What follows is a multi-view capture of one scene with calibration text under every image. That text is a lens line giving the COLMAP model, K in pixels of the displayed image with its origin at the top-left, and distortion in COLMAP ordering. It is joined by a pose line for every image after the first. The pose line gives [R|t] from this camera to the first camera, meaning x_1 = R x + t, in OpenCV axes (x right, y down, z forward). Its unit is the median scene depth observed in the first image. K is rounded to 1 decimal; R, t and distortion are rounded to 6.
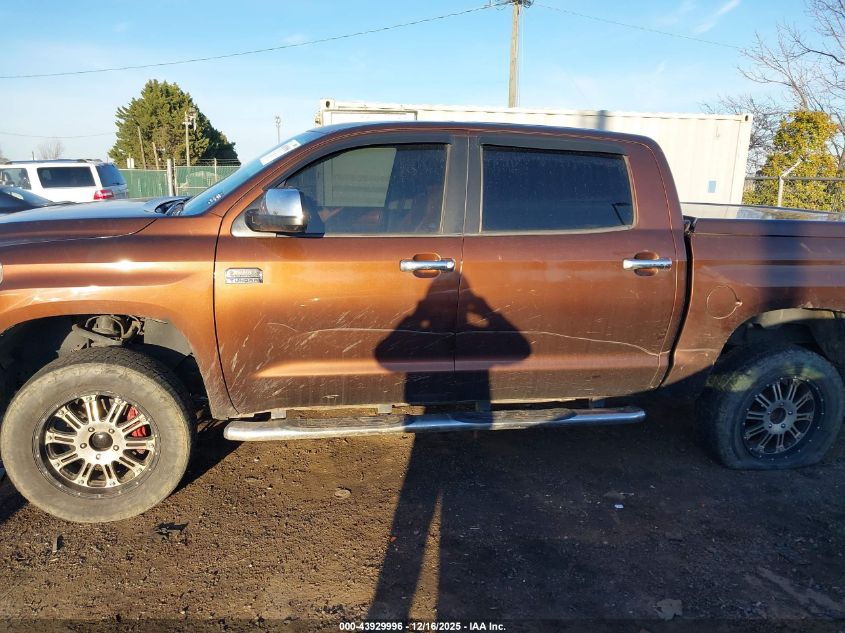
lens RADIAL K [[657.8, 0, 422.5], [0, 657.8, 316.5], [0, 0, 1]] dist [0.011503, 0.003494]
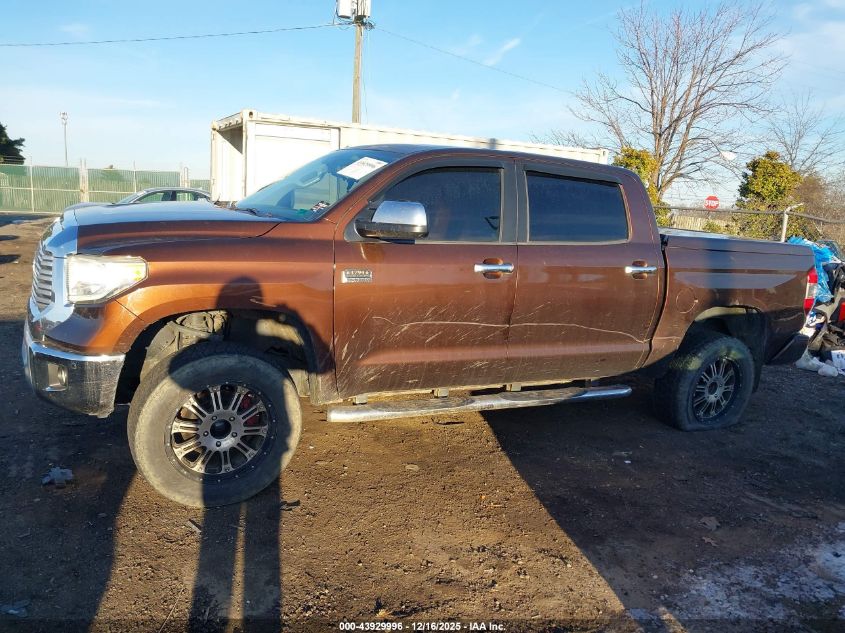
lens RADIAL K [[657.8, 0, 422.5], [0, 657.8, 316.5], [0, 0, 1]] dist [0.011503, 0.003494]
pose [[0.960534, -0.008069, 0.278046, -0.417945], [0.013678, 0.999740, -0.018238, 0.027746], [-0.277827, 0.021322, 0.960395, -0.104884]]
